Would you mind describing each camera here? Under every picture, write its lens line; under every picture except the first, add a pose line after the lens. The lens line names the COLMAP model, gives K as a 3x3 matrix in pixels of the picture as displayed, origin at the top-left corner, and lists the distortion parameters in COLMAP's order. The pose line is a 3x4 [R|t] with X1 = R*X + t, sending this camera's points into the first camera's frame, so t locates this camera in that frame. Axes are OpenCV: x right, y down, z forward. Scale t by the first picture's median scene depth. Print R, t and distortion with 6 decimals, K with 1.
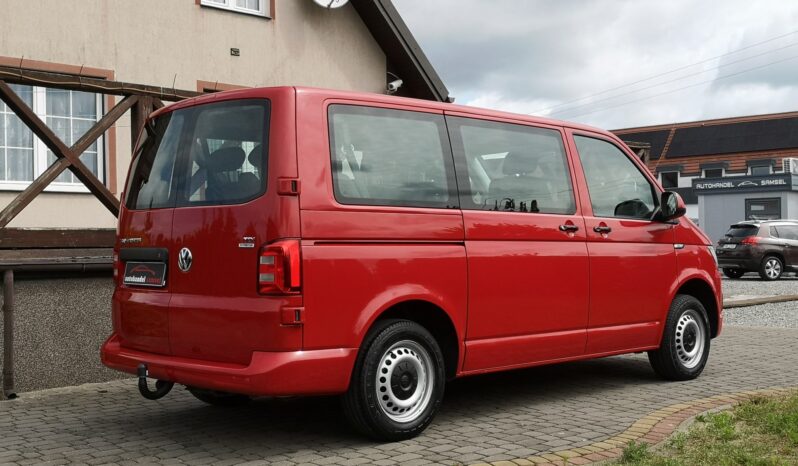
lens RADIAL K [[939.9, 0, 399.1], [0, 939.9, 240.6], [0, 0, 1]] dist [0.090327, 0.000000]
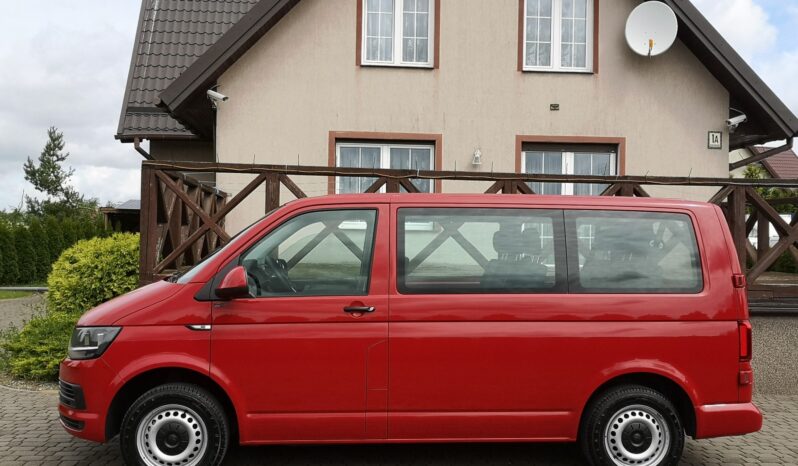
lens RADIAL K [[768.2, 0, 395.8], [0, 768.2, 234.9], [0, 0, 1]] dist [0.019149, 0.000000]
pose [[0.768927, 0.019275, -0.639046, 0.530439], [-0.026513, 0.999647, -0.001750, -0.073588], [0.638787, 0.018289, 0.769167, 0.317899]]
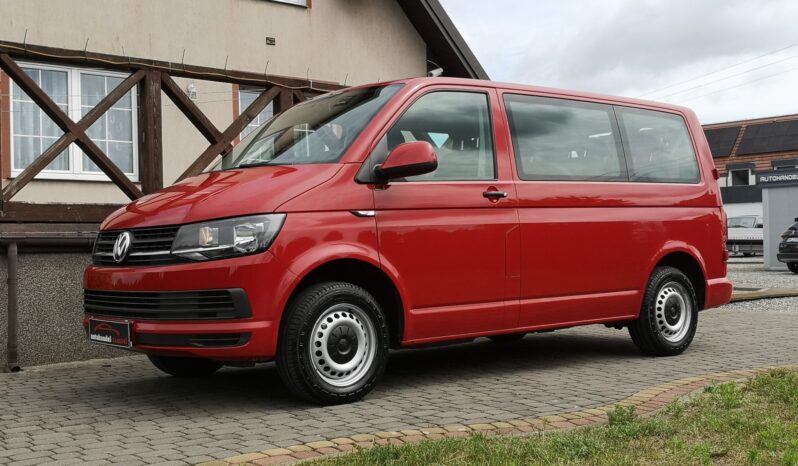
lens RADIAL K [[939.9, 0, 403.2], [0, 939.9, 248.0], [0, 0, 1]] dist [0.090327, 0.000000]
pose [[0.997761, -0.006364, -0.066573, 0.058977], [0.006549, 0.999975, 0.002560, 0.032252], [0.066555, -0.002990, 0.997778, 0.027417]]
